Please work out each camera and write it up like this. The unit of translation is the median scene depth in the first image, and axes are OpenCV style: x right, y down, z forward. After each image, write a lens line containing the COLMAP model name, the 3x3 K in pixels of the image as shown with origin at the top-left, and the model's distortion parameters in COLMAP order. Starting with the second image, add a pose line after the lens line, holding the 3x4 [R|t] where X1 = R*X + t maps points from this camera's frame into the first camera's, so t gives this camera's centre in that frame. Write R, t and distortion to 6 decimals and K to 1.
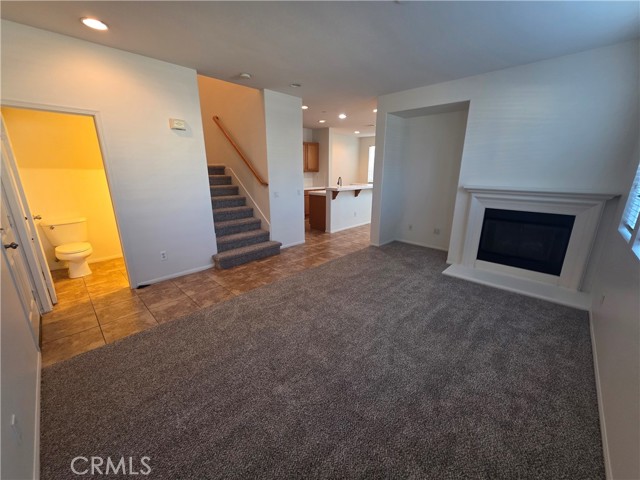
lens RADIAL K [[255.3, 0, 326.8], [0, 255.3, 239.3], [0, 0, 1]] dist [-0.000003, 0.001067]
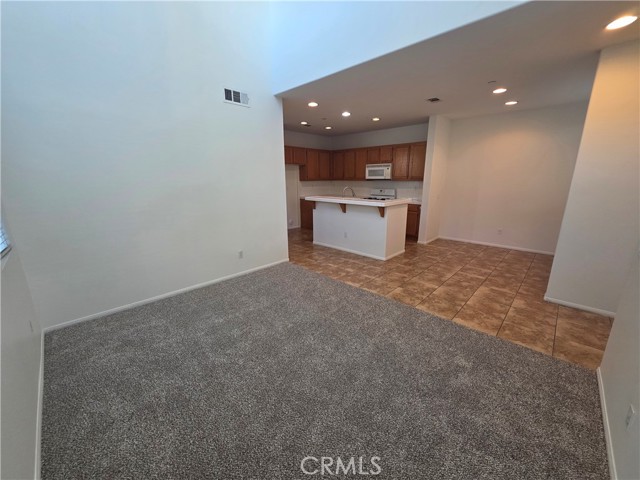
lens RADIAL K [[255.3, 0, 321.3], [0, 255.3, 241.2], [0, 0, 1]] dist [-0.000003, 0.001067]
pose [[-0.018764, 0.238634, -0.970928, 1.596434], [-0.259786, 0.936582, 0.235213, -0.446707], [0.965484, 0.256647, 0.044420, 1.637192]]
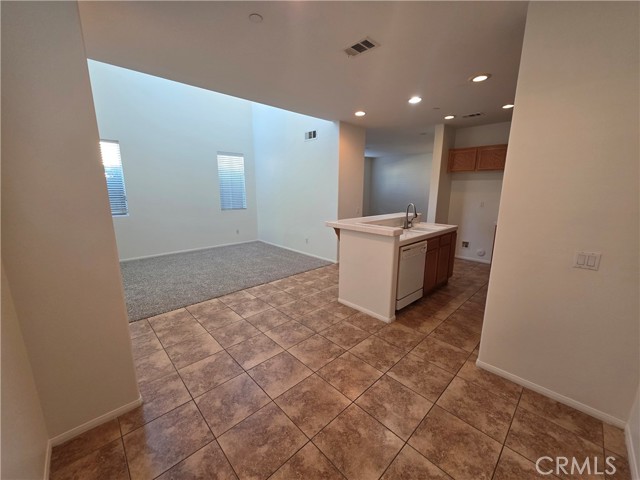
lens RADIAL K [[255.3, 0, 321.6], [0, 255.3, 238.7], [0, 0, 1]] dist [-0.000003, 0.001067]
pose [[-0.998095, -0.021987, 0.057646, 0.387030], [0.005996, 0.895354, 0.445314, -0.761987], [-0.061405, 0.444812, -0.893517, 2.764846]]
